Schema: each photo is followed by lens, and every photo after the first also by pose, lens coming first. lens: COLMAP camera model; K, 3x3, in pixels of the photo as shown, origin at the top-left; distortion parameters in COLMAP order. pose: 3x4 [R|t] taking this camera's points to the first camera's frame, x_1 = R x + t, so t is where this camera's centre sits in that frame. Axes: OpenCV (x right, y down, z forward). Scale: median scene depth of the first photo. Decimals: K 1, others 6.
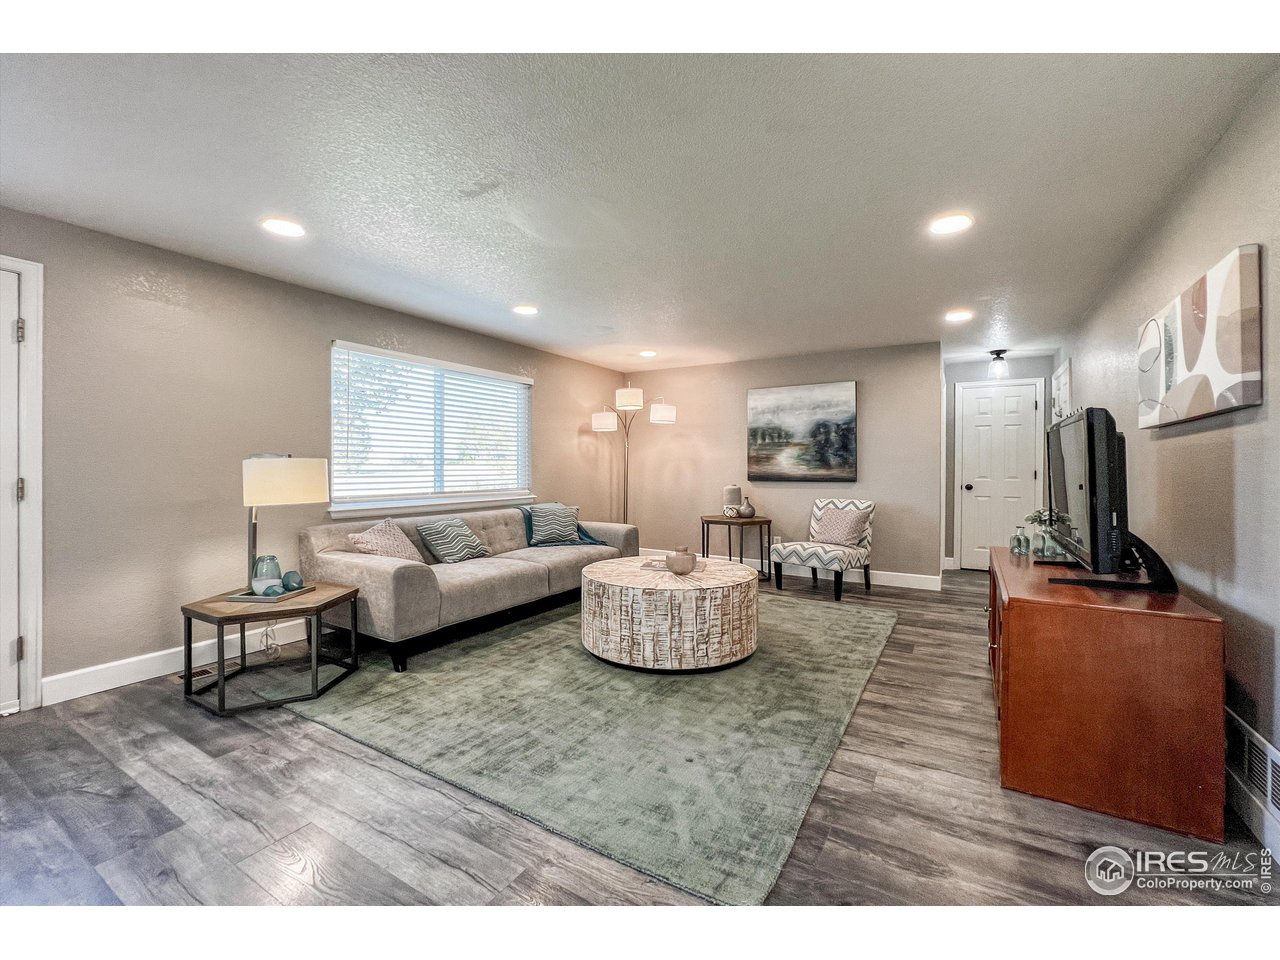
lens RADIAL K [[531.1, 0, 671.2], [0, 531.1, 465.1], [0, 0, 1]] dist [-0.016463, 0.003631]
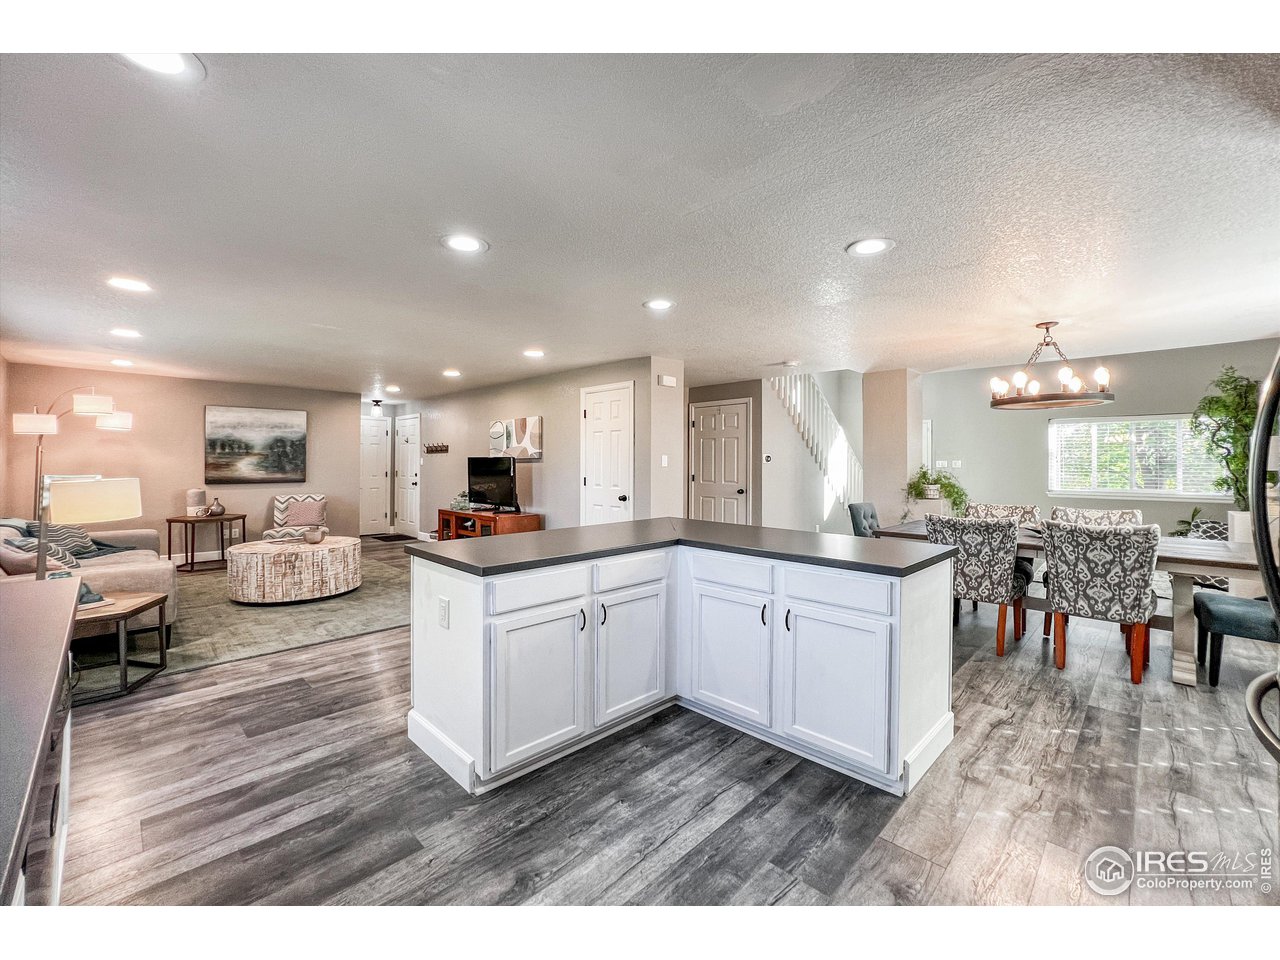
lens RADIAL K [[531.1, 0, 647.6], [0, 531.1, 462.4], [0, 0, 1]] dist [-0.016463, 0.003631]
pose [[0.213775, 0.001011, 0.976882, -0.830557], [-0.010493, 0.999944, 0.001261, -0.032186], [-0.976827, -0.010520, 0.213773, -0.198150]]
